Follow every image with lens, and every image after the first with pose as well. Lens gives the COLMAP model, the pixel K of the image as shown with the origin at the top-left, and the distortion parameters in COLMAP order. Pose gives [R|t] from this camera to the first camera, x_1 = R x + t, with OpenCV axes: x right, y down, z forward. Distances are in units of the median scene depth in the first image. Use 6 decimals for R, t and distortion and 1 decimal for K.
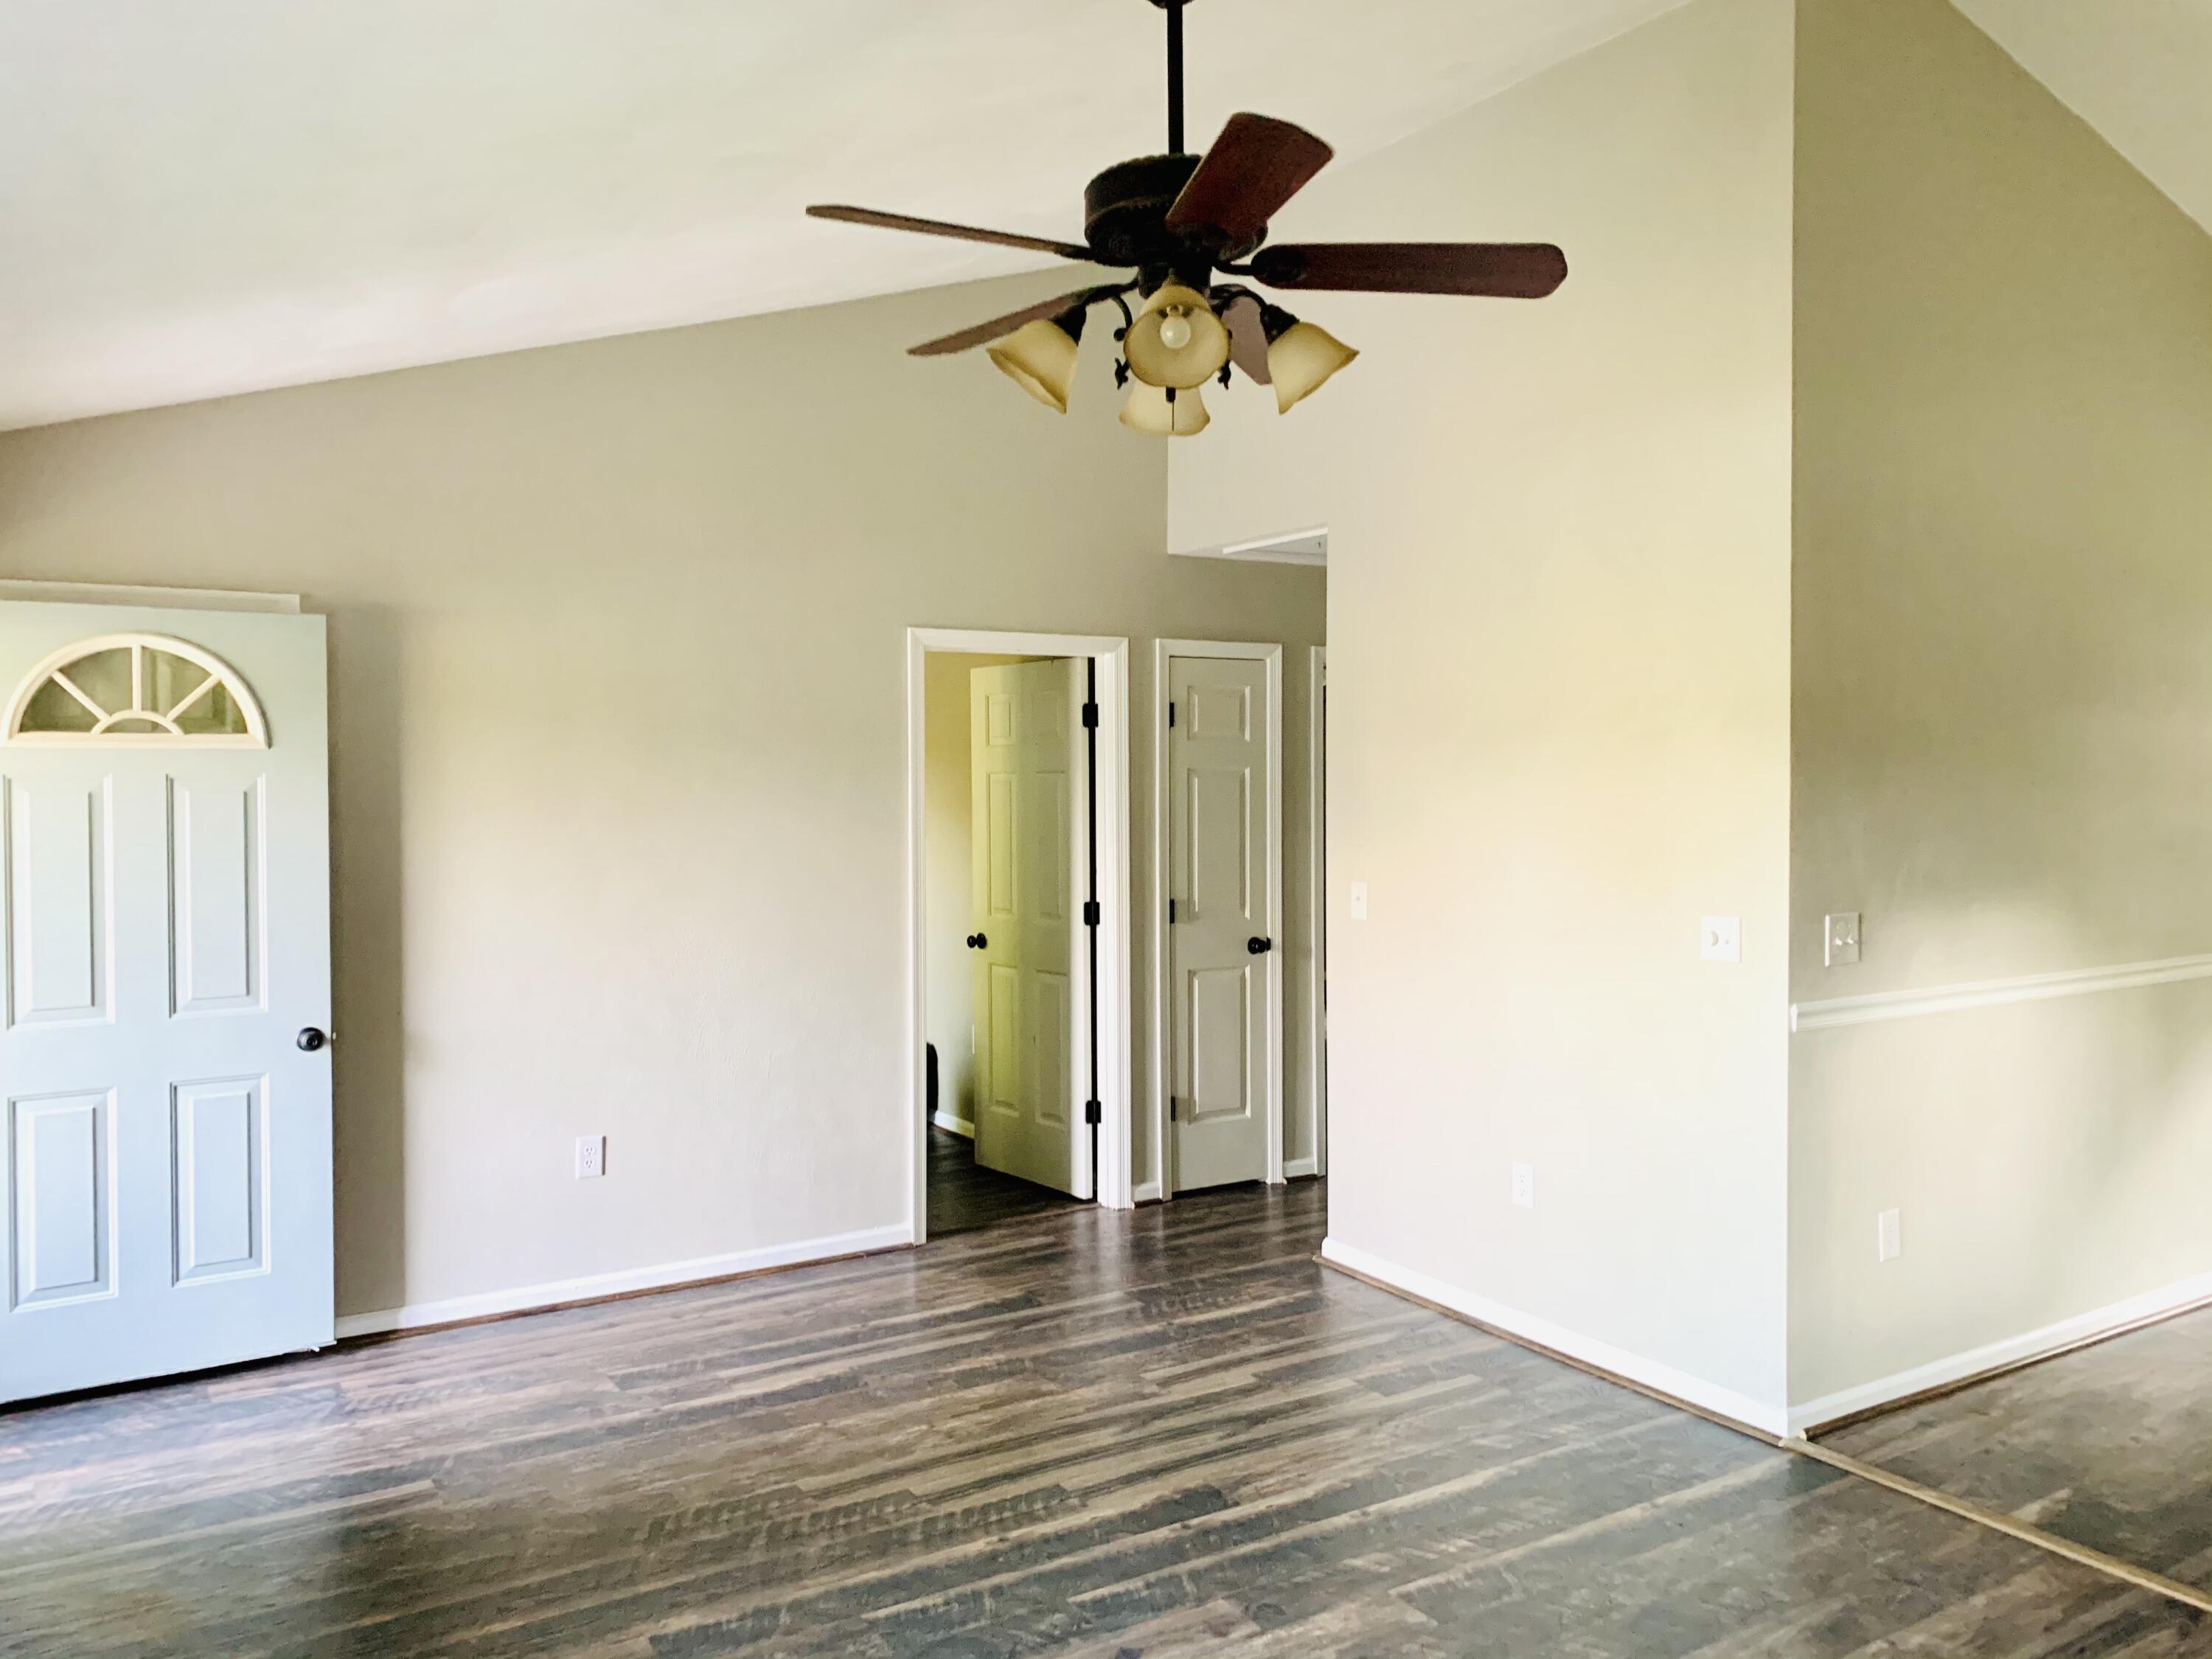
lens RADIAL K [[1676.6, 0, 1112.4], [0, 1676.6, 808.2], [0, 0, 1]] dist [0.008207, -0.006944]
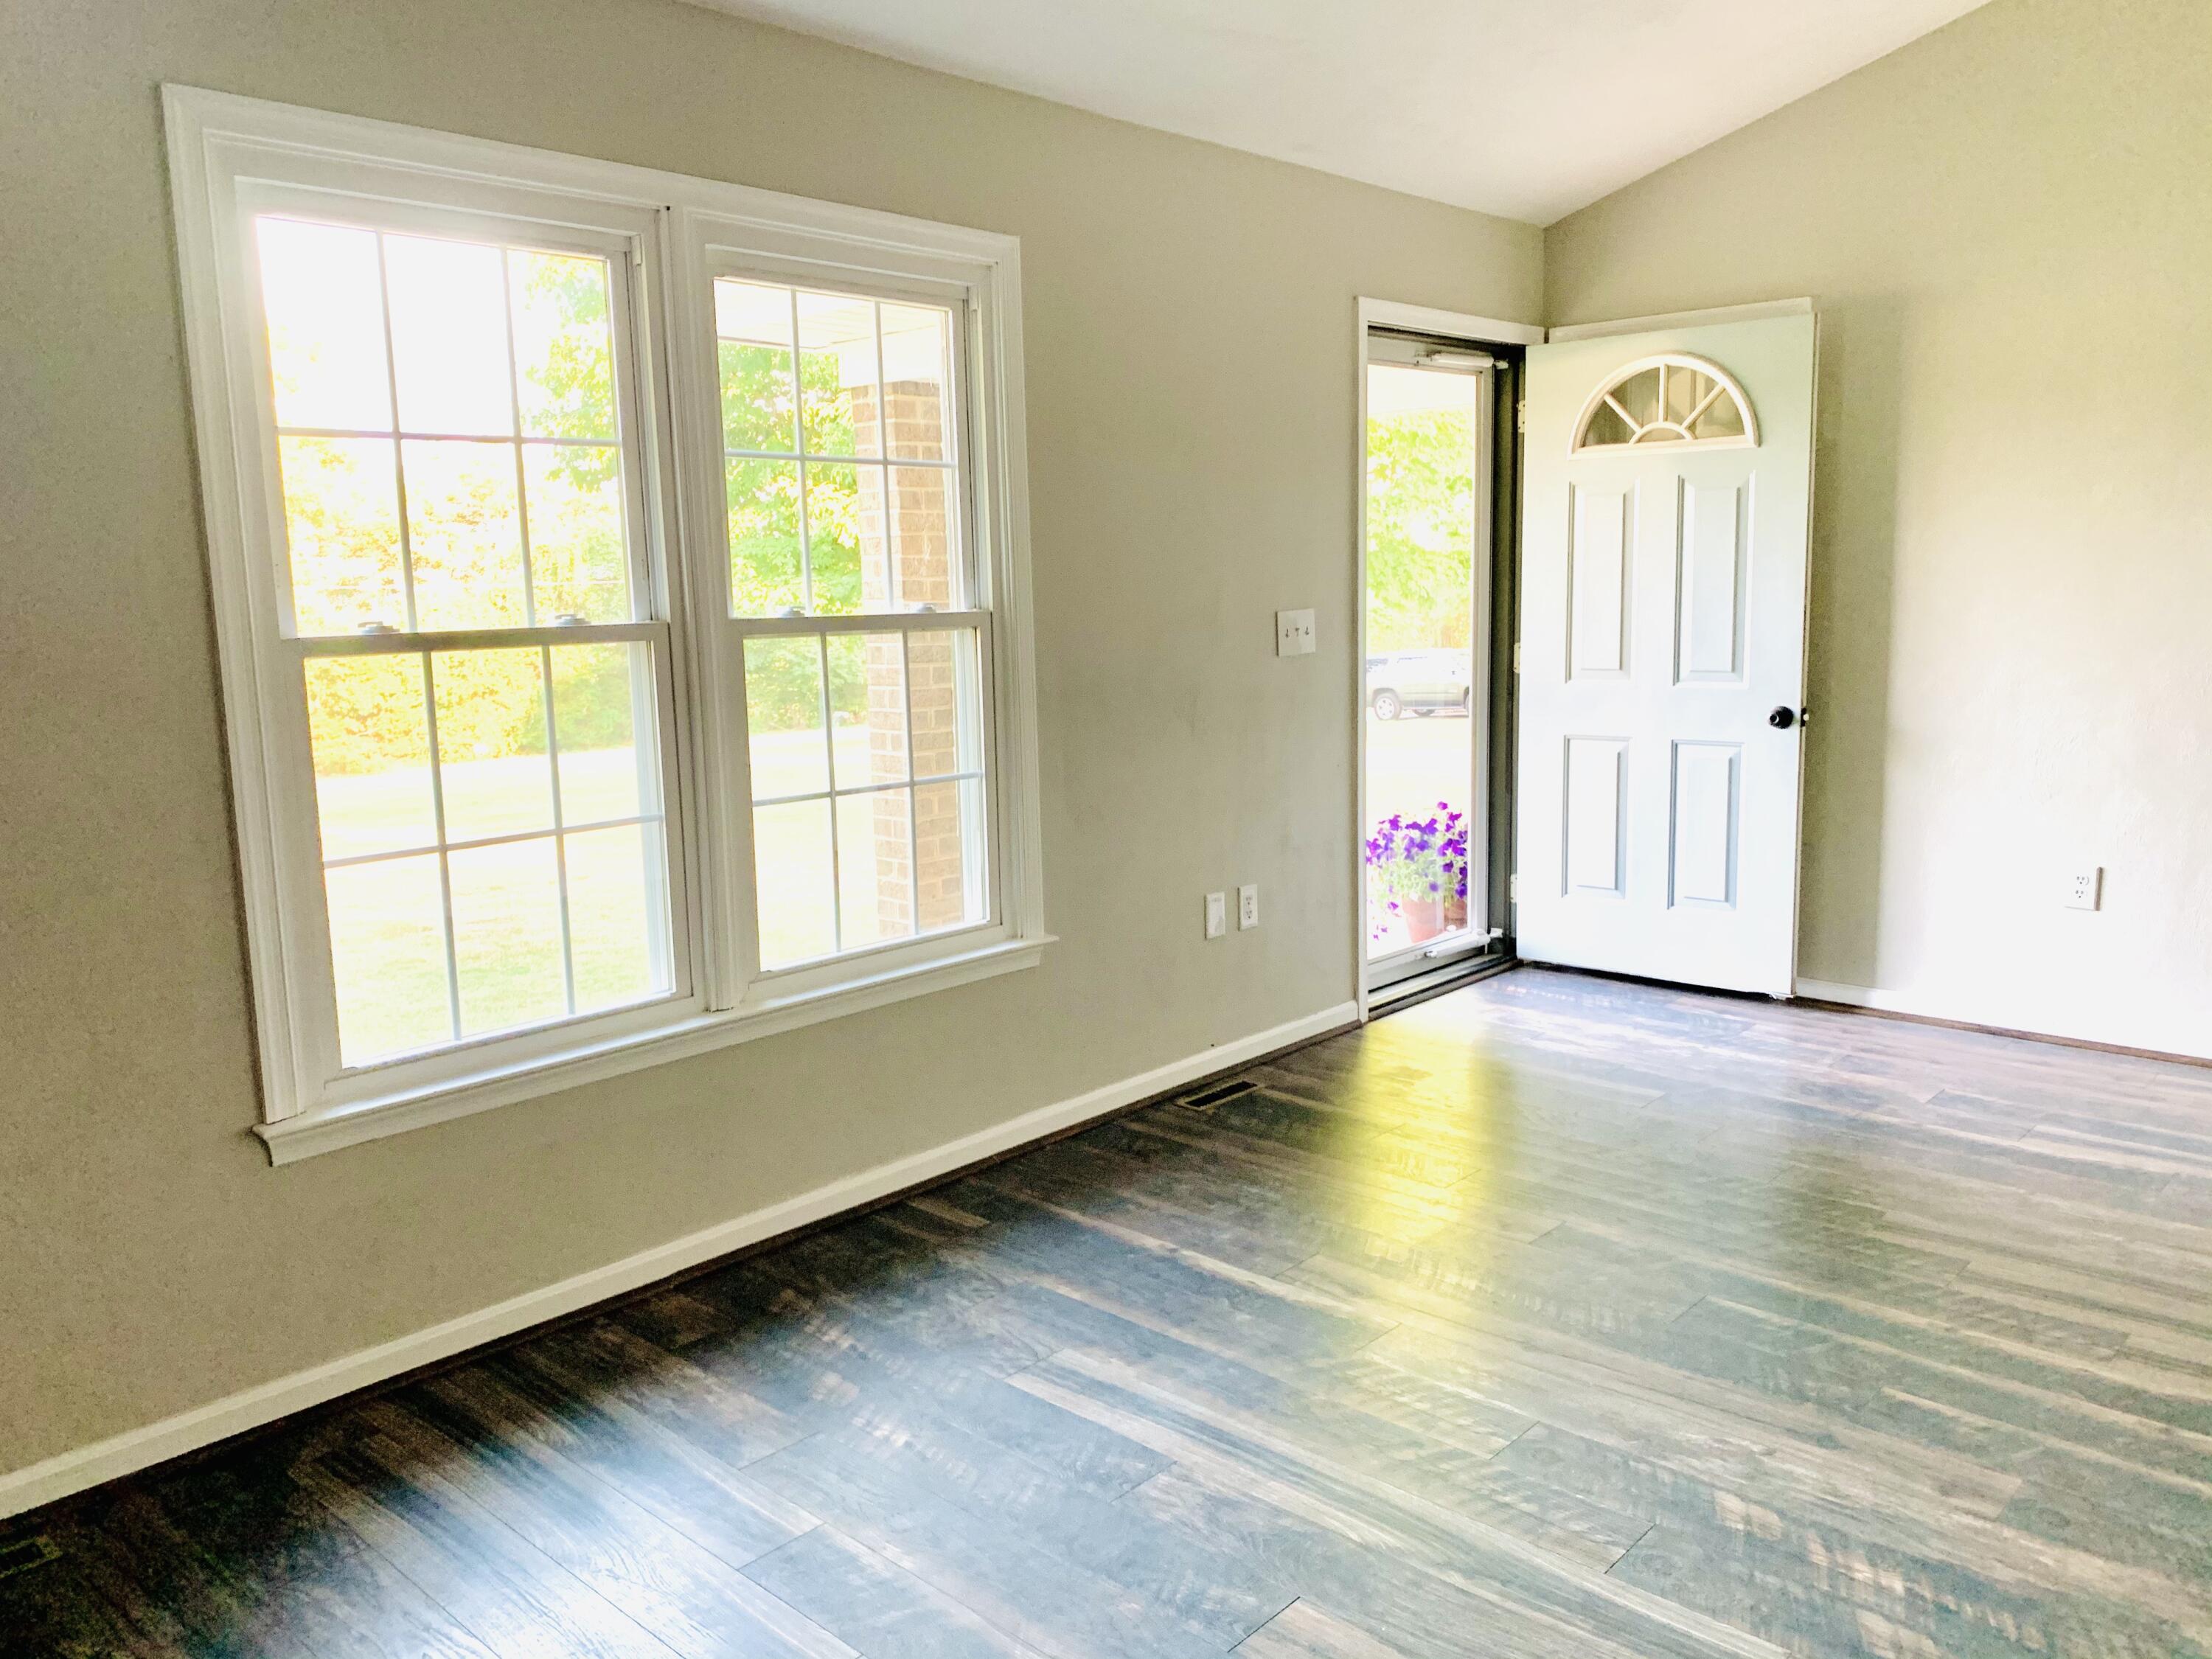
lens RADIAL K [[1676.6, 0, 1112.4], [0, 1676.6, 808.2], [0, 0, 1]] dist [0.008207, -0.006944]
pose [[0.264208, 0.132487, -0.955323, 0.476483], [0.001424, 0.990465, 0.137754, 0.047283], [0.964465, -0.037757, 0.261500, 0.306417]]
